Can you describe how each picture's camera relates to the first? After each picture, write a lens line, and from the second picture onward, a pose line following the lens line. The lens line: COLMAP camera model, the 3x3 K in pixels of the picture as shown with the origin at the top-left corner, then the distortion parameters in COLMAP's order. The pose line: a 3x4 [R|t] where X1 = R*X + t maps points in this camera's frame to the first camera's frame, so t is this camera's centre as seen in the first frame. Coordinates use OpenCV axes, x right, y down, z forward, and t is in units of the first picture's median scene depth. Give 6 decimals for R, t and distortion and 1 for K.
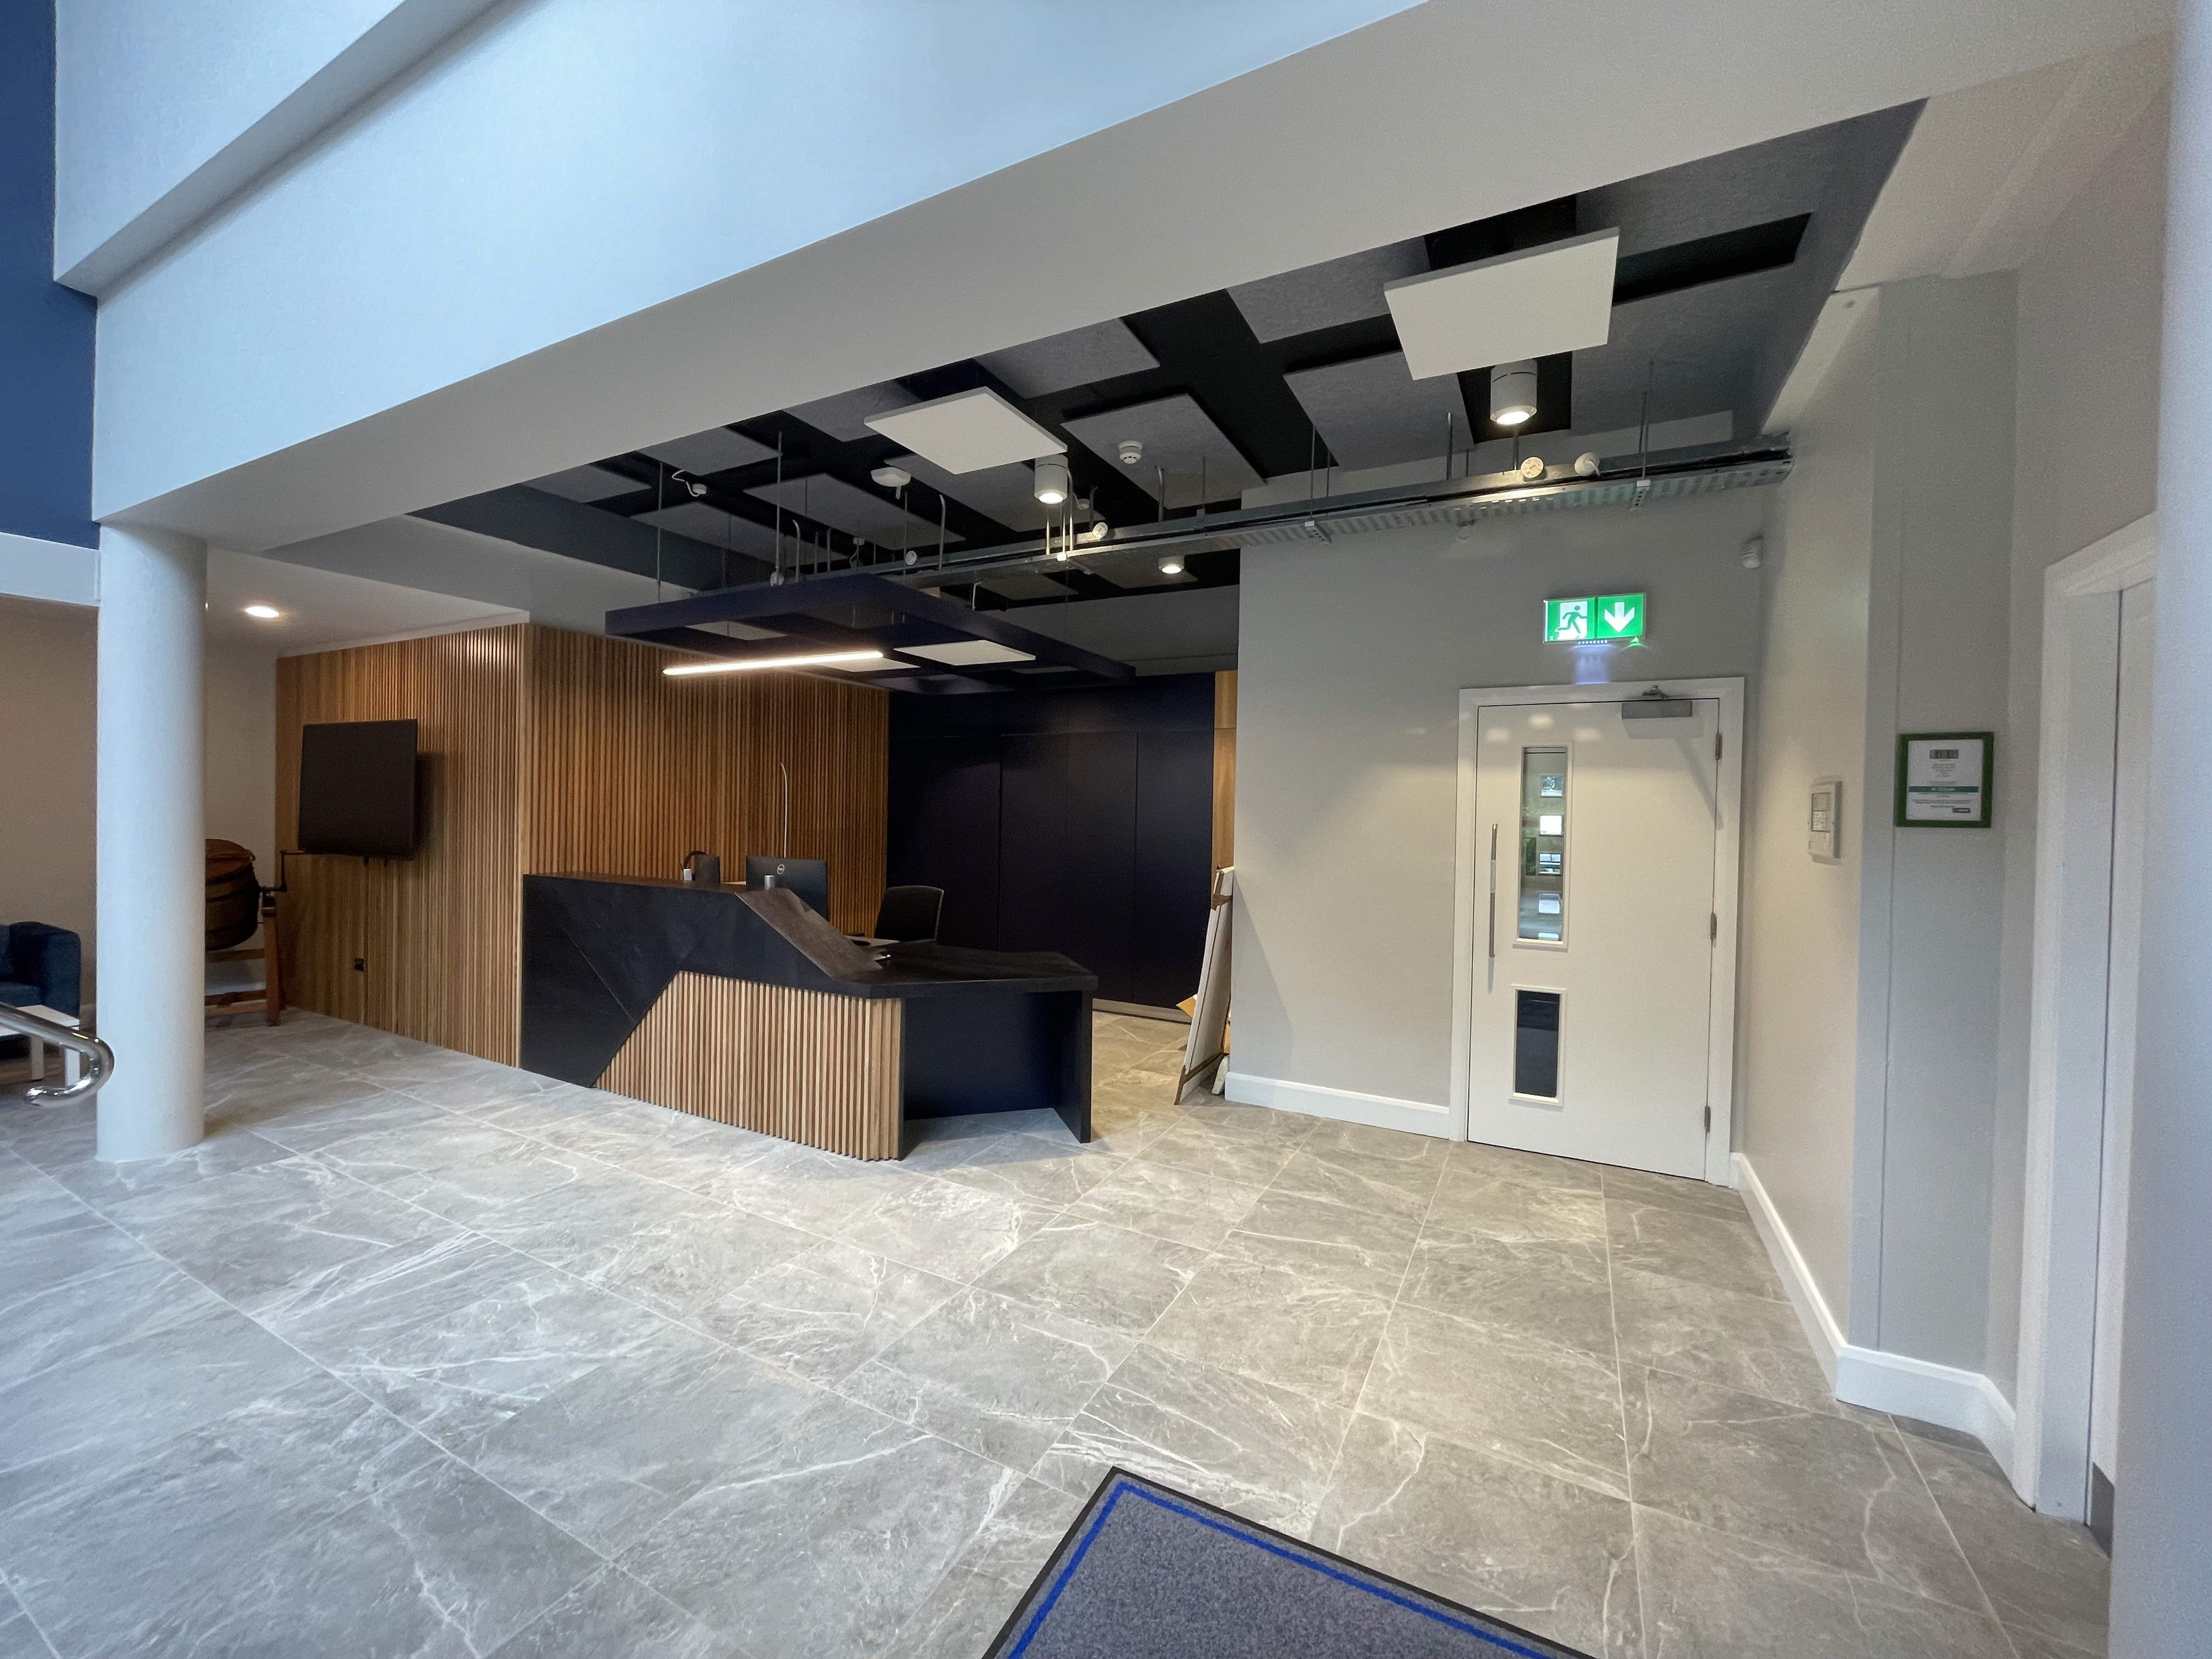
lens RADIAL K [[892.6, 0, 1089.3], [0, 892.6, 816.7], [0, 0, 1]] dist [-0.010755, 0.004404]
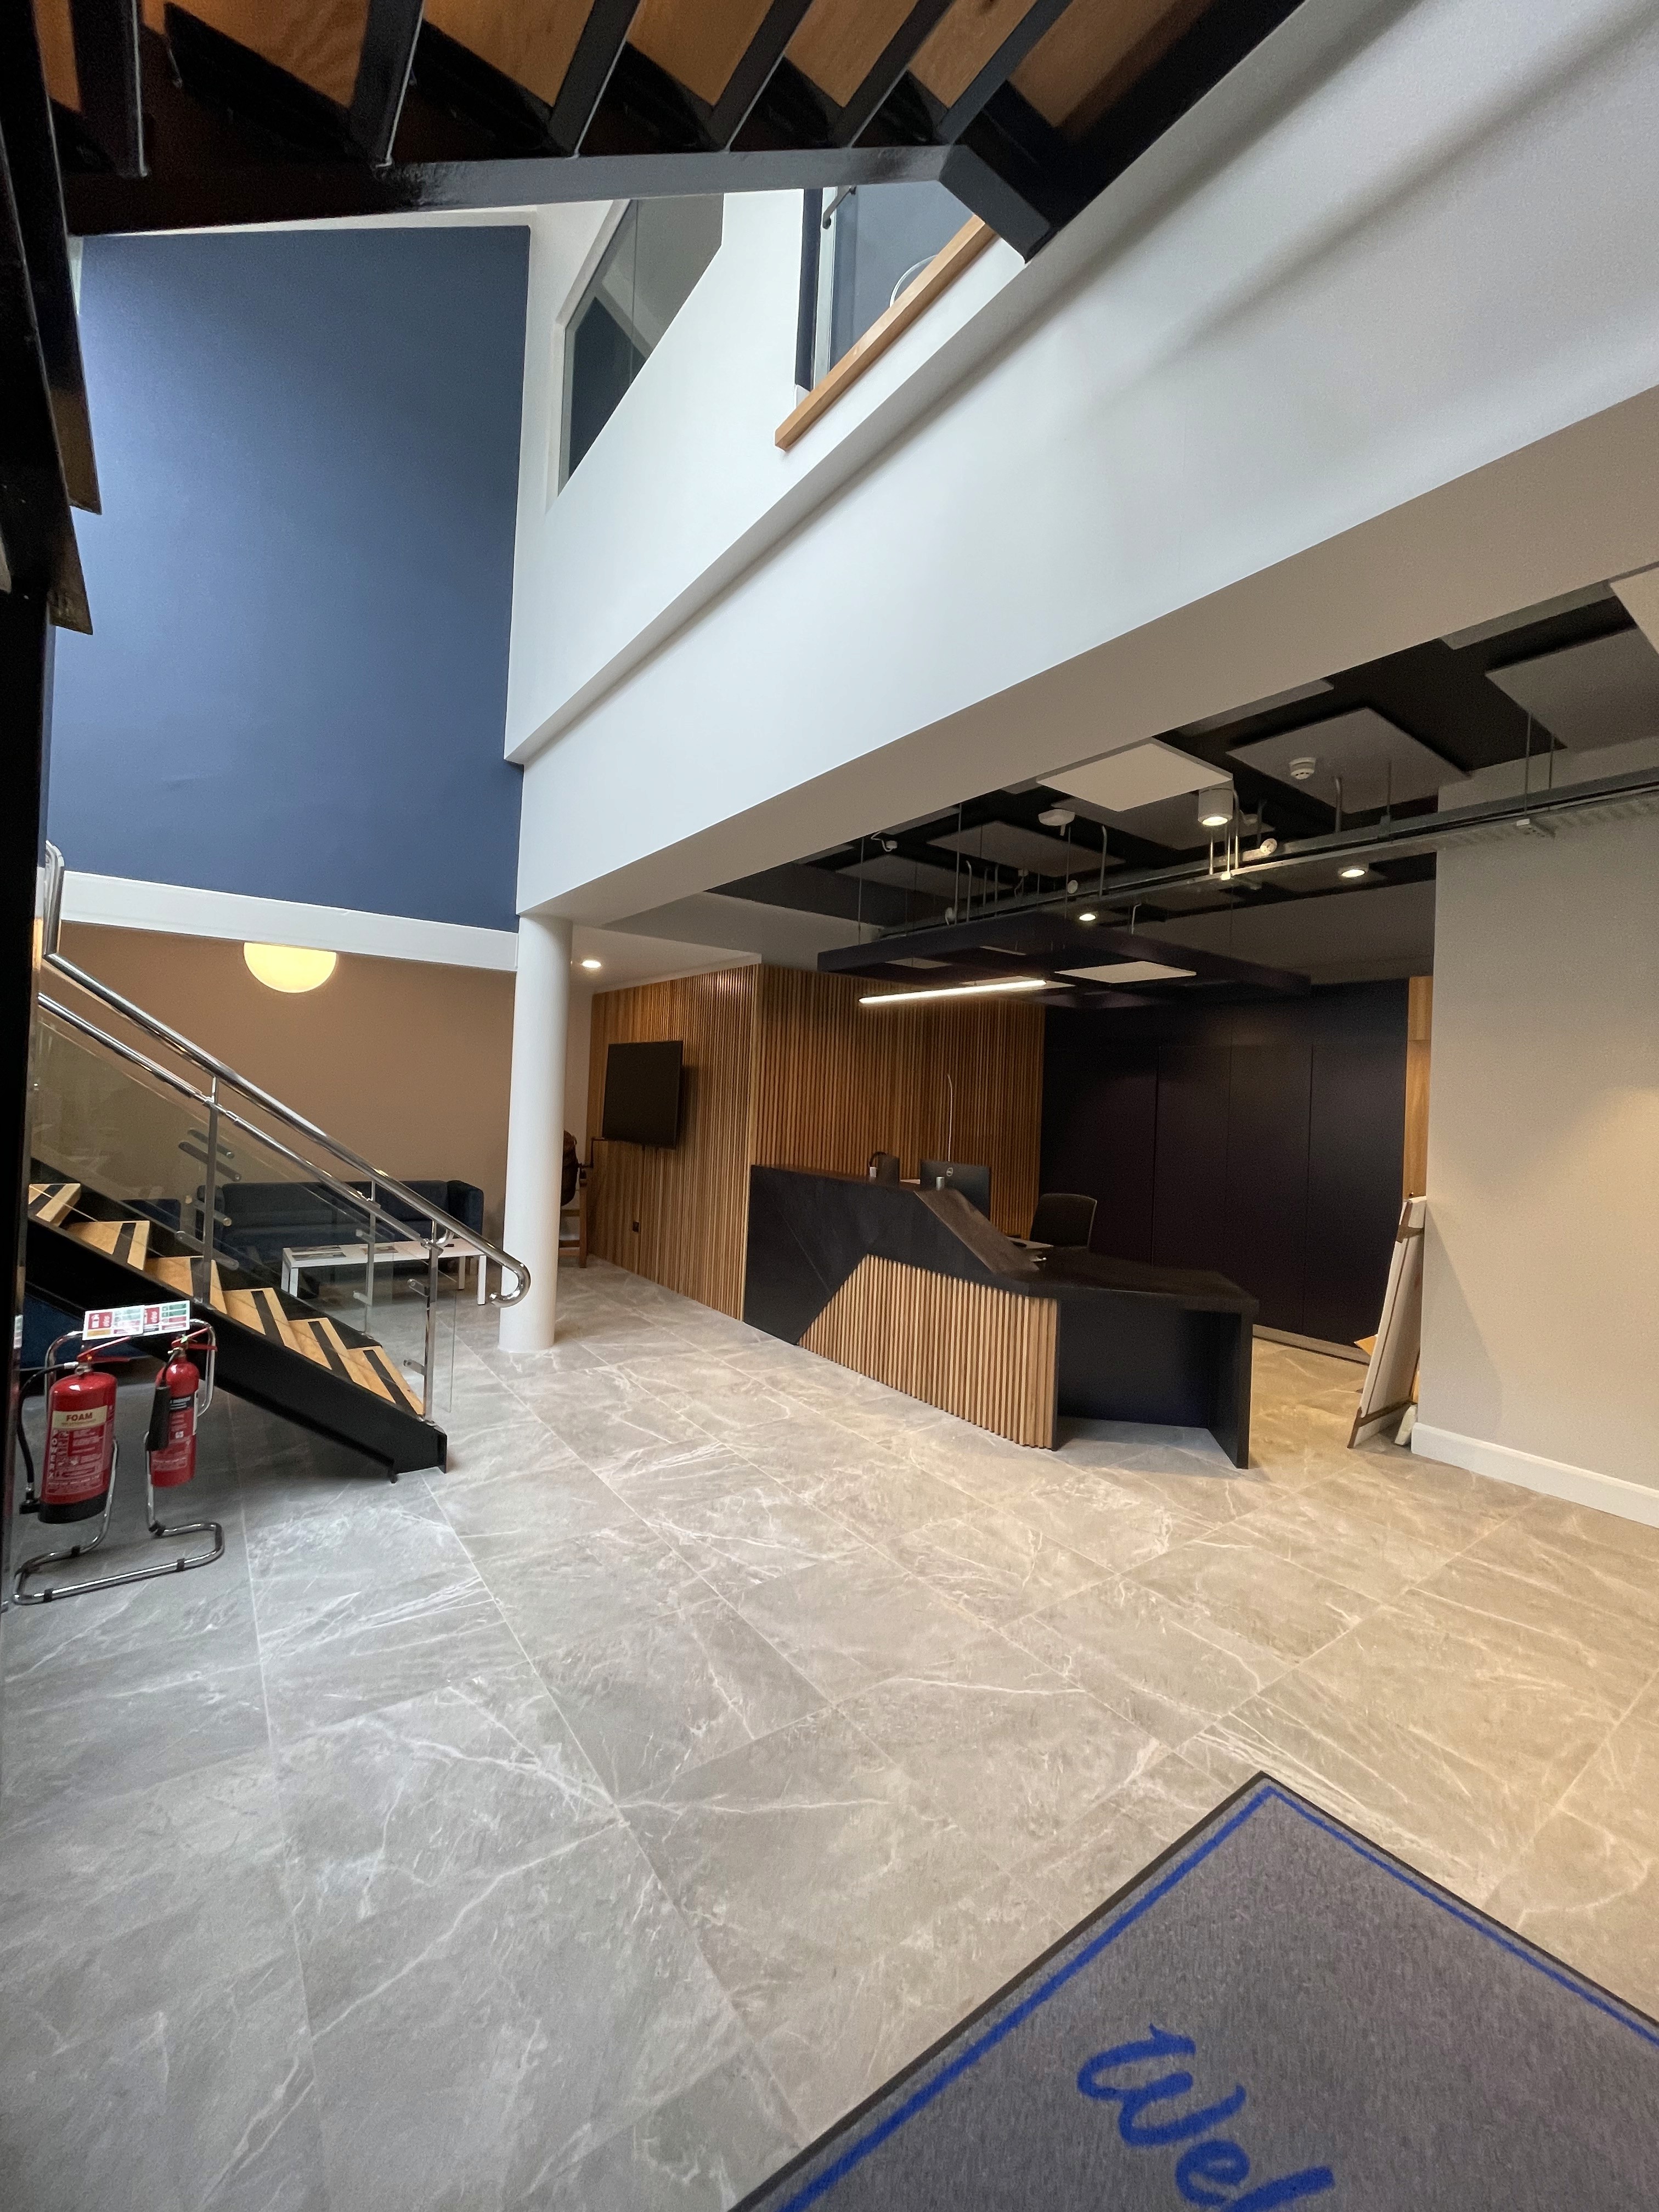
lens RADIAL K [[892.6, 0, 840.0], [0, 892.6, 1085.8], [0, 0, 1]] dist [-0.010755, 0.004404]
pose [[0.904961, 0.012374, -0.425315, 0.006964], [-0.027762, 0.999164, -0.030000, -0.016081], [0.424588, 0.038956, 0.904548, -0.103119]]
